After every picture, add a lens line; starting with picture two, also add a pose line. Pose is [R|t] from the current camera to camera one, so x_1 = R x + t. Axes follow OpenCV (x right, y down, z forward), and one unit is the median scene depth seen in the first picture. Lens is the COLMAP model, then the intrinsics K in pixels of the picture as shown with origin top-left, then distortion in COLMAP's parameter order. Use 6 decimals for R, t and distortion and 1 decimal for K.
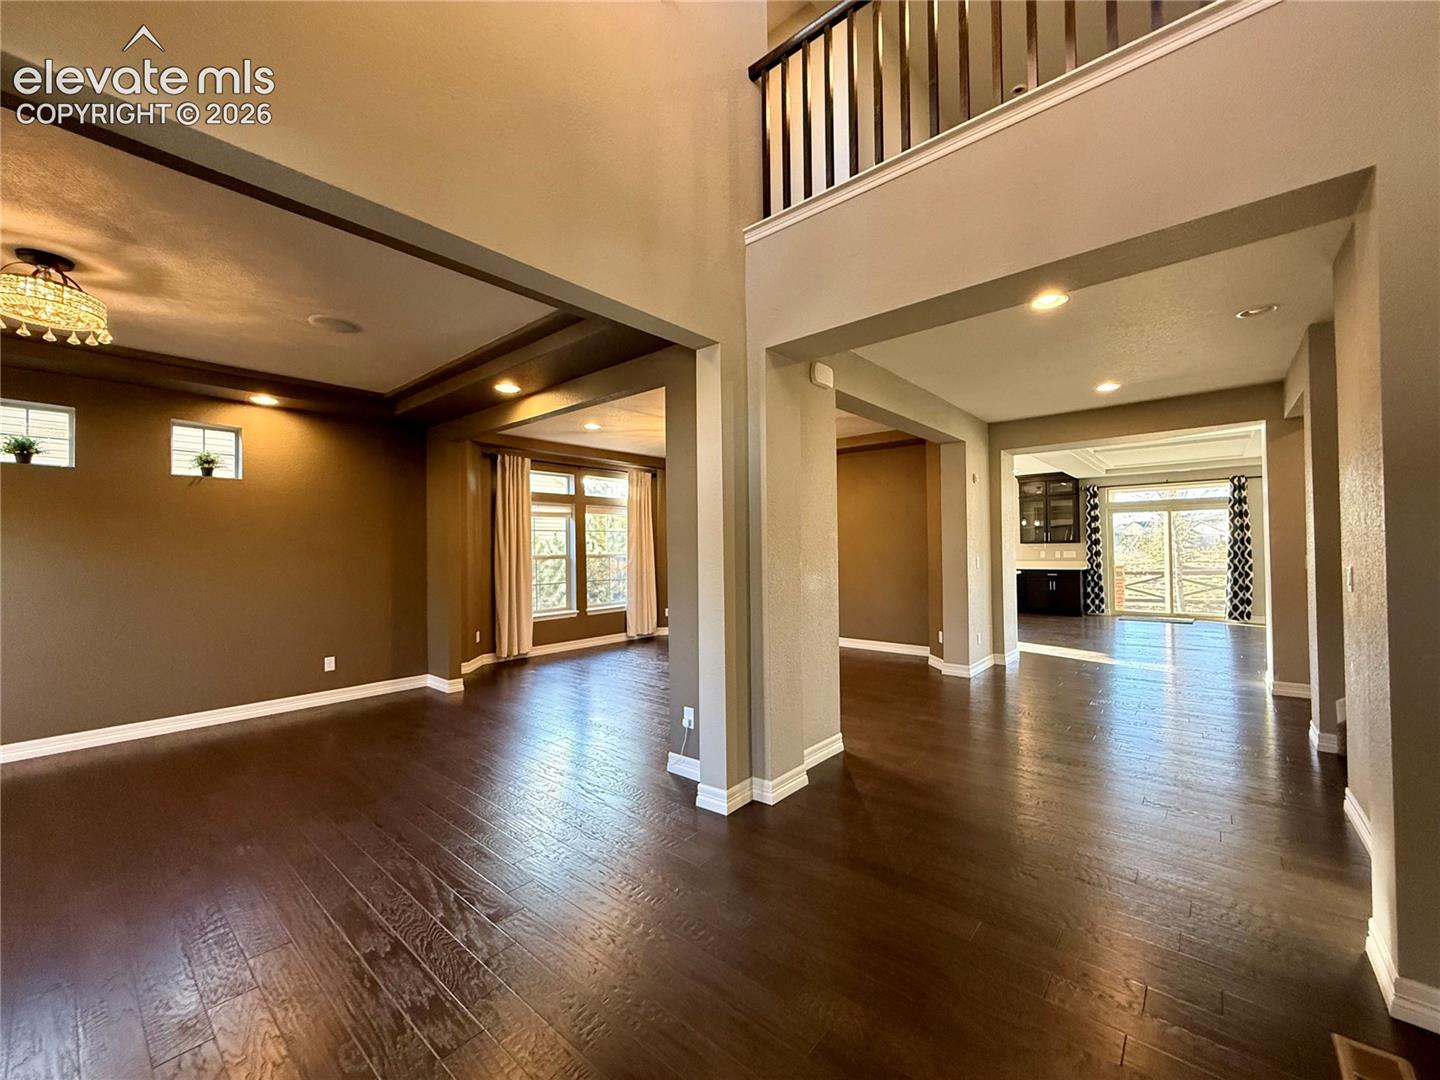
lens RADIAL K [[571.8, 0, 722.6], [0, 571.8, 539.2], [0, 0, 1]] dist [0.000106, 0.000088]
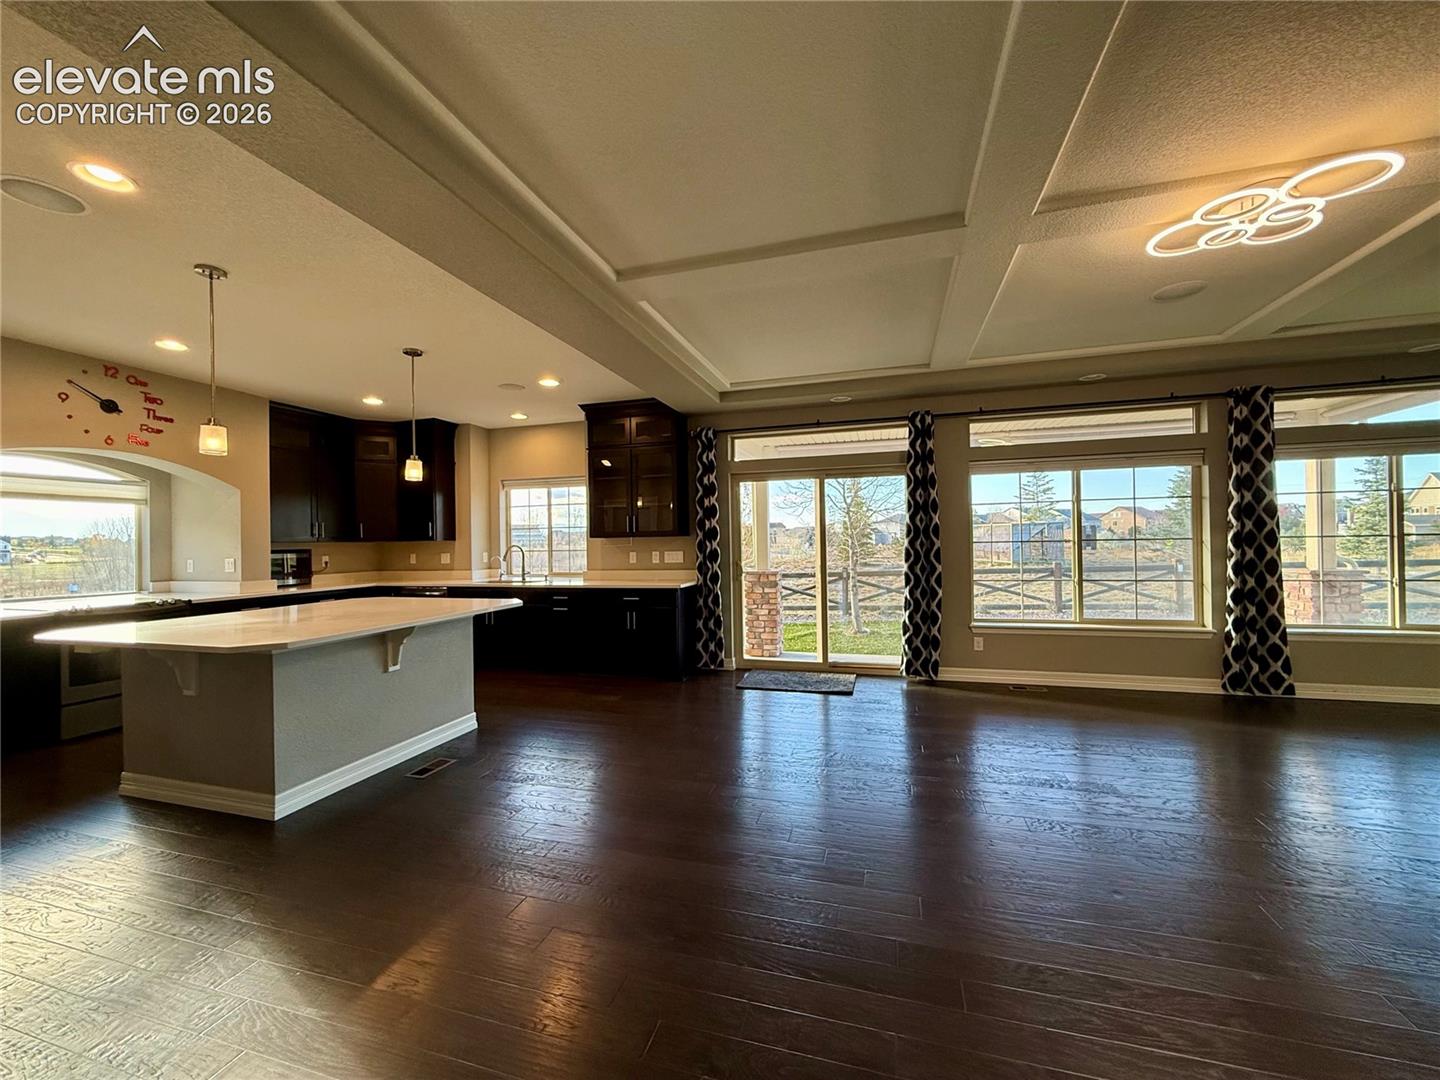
lens RADIAL K [[571.8, 0, 719.5], [0, 571.8, 540.9], [0, 0, 1]] dist [0.000106, 0.000088]
pose [[0.914042, -0.004118, 0.405599, 0.448690], [-0.000134, 0.999945, 0.010453, 0.005647], [-0.405620, -0.009608, 0.913991, 0.514778]]
